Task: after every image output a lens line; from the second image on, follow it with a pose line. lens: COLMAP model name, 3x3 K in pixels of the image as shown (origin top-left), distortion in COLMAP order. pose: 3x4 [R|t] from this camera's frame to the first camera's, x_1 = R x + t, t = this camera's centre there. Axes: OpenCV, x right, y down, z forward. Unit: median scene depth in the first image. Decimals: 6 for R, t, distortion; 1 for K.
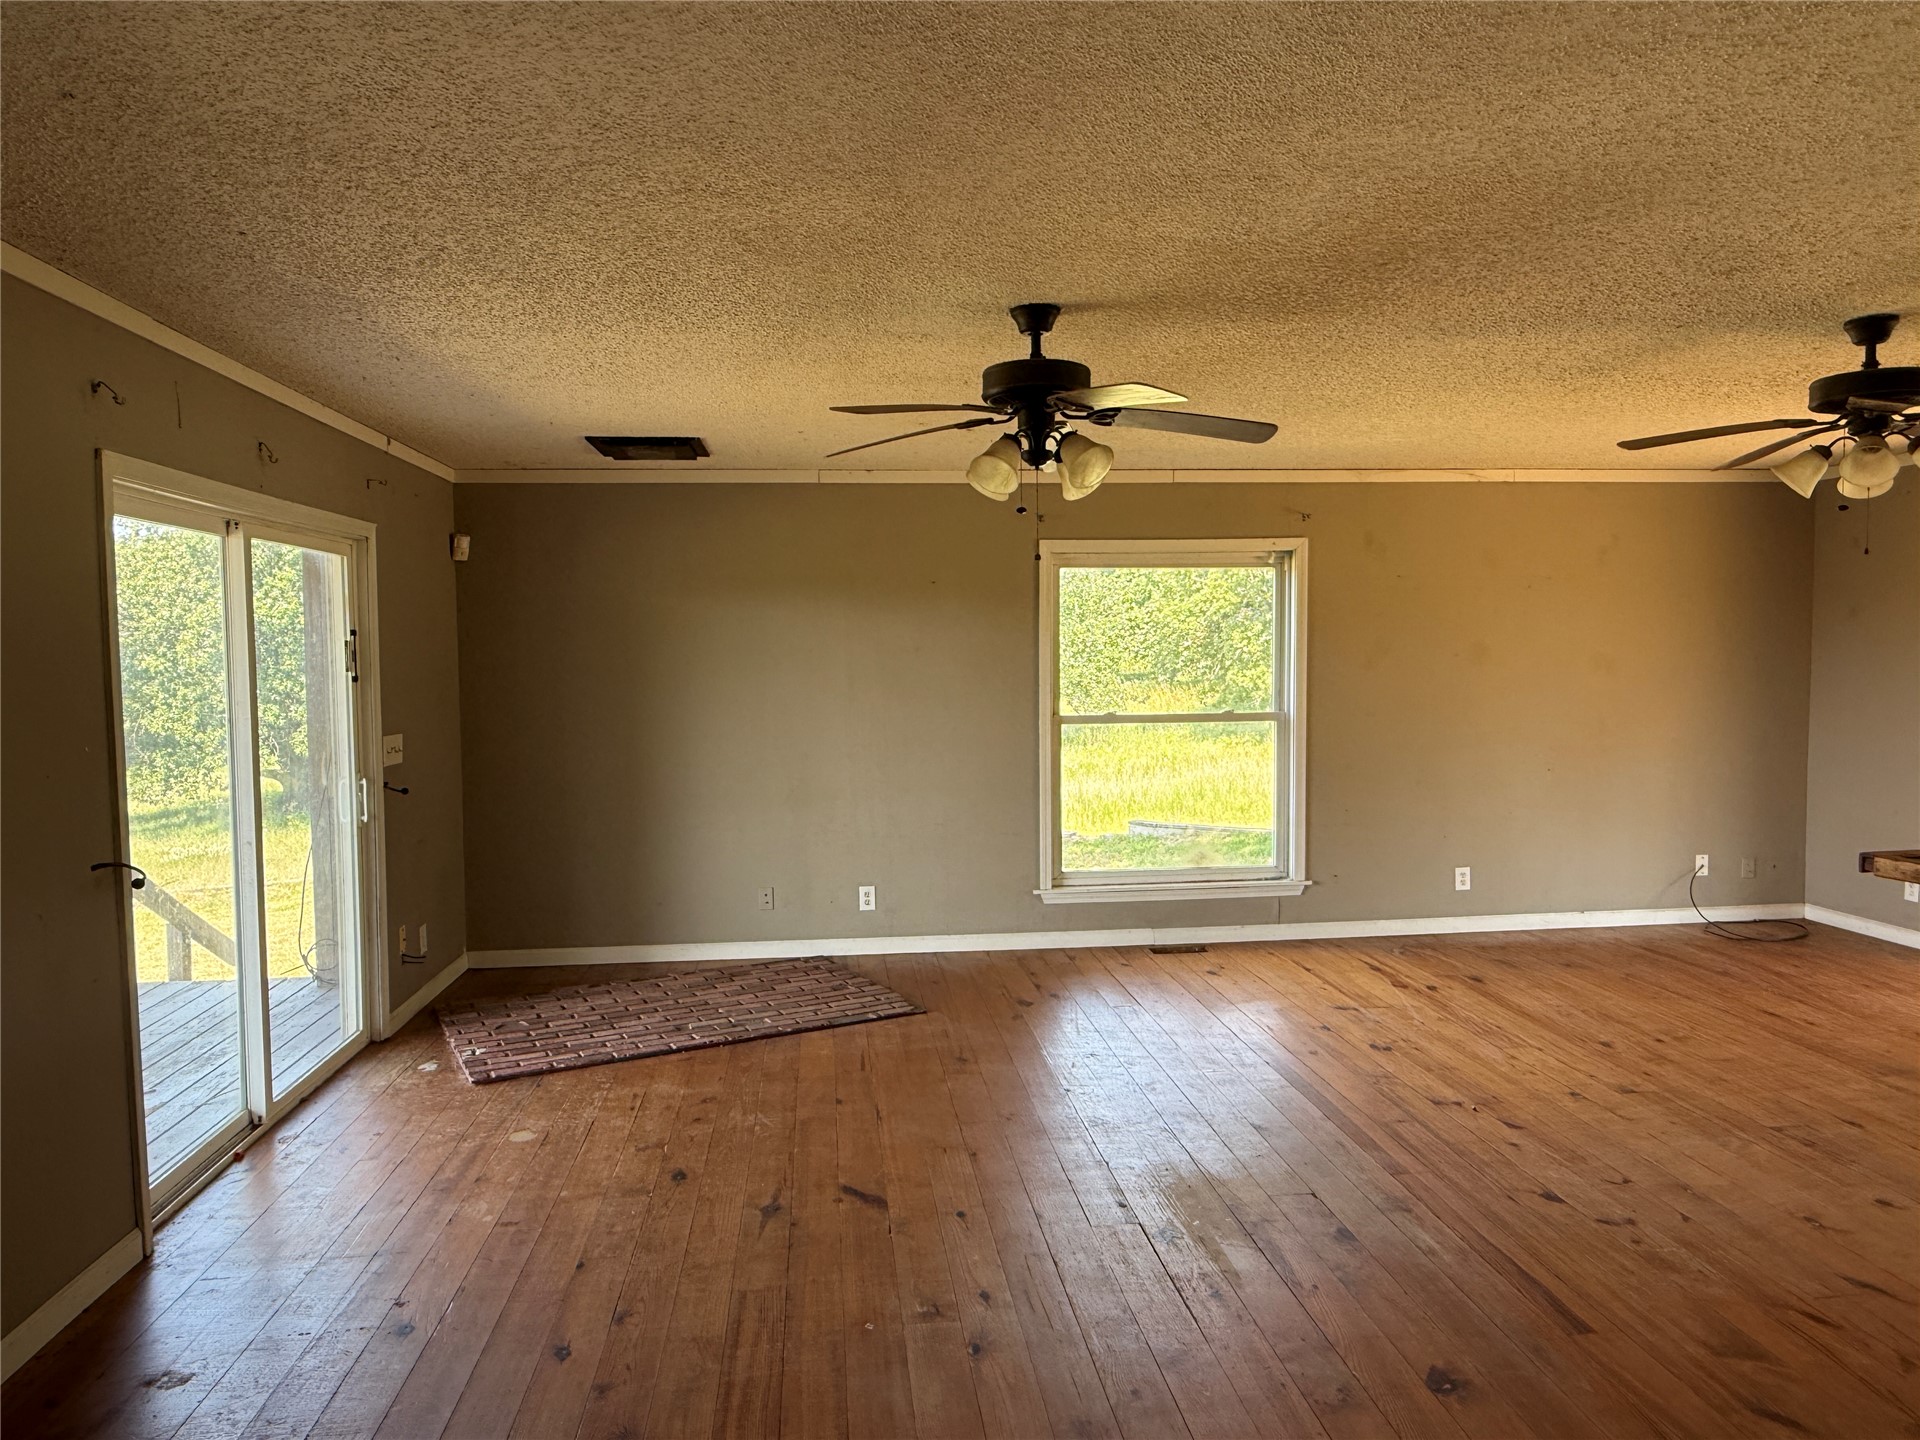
lens RADIAL K [[1268.7, 0, 949.8], [0, 1268.7, 728.8], [0, 0, 1]] dist [-0.000160, 0.003391]
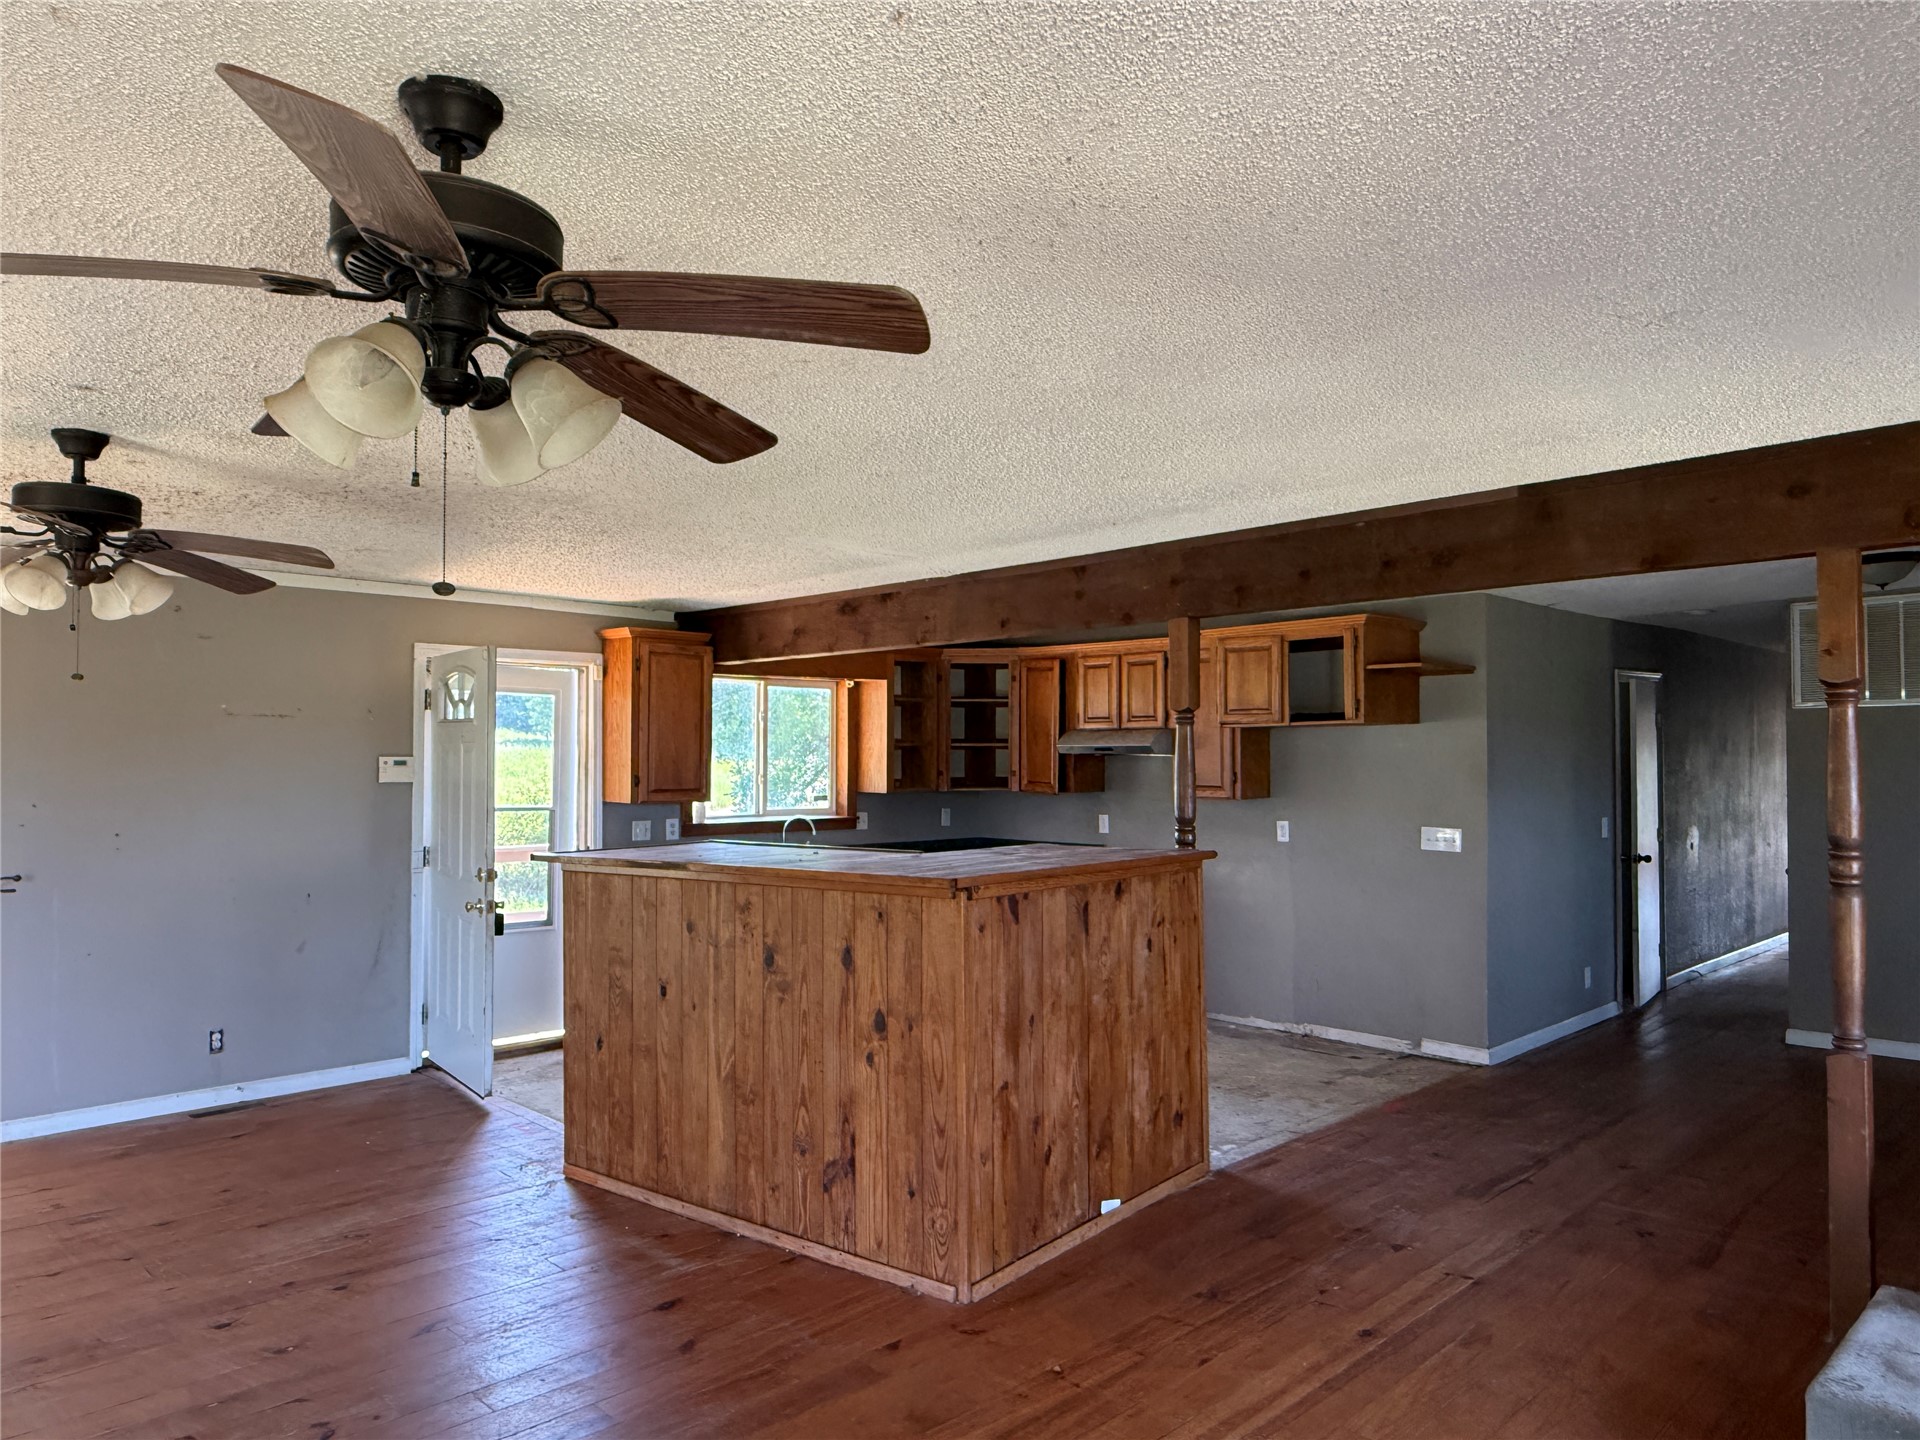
lens RADIAL K [[1268.7, 0, 949.8], [0, 1268.7, 727.9], [0, 0, 1]] dist [-0.000160, 0.003391]
pose [[-0.622002, 0.036729, 0.782154, -0.263927], [0.054319, 0.998517, -0.003693, -0.041639], [-0.781130, 0.040189, -0.623074, 0.698643]]
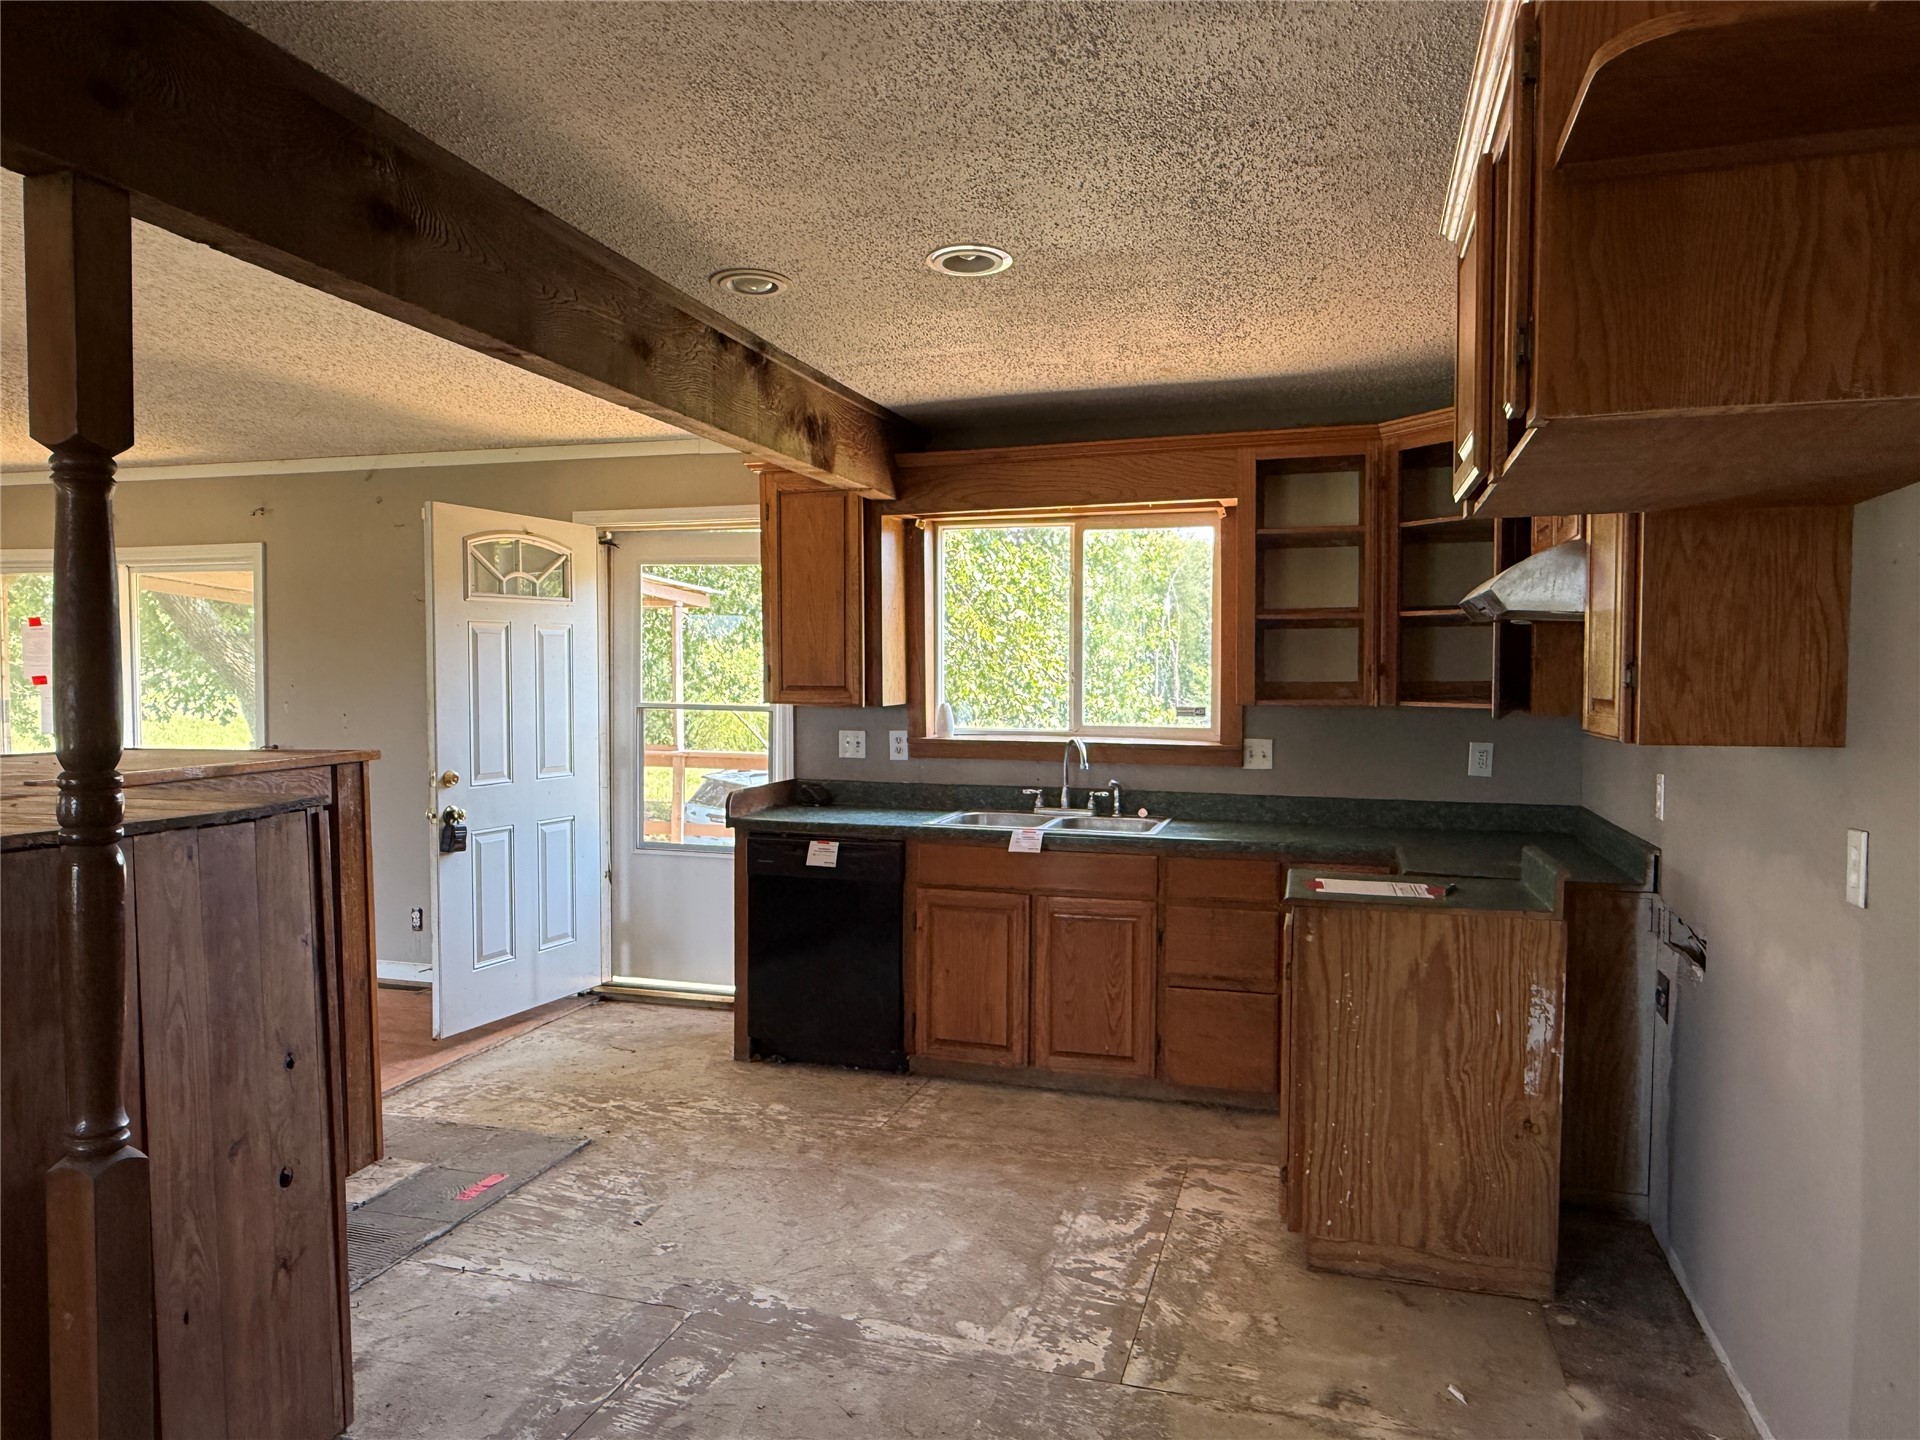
lens RADIAL K [[1268.7, 0, 962.7], [0, 1268.7, 724.4], [0, 0, 1]] dist [-0.000160, 0.003391]
pose [[0.378941, -0.013746, 0.925319, 0.104934], [0.037667, 0.999290, -0.000580, 0.029221], [-0.924654, 0.035074, 0.379190, -0.280466]]
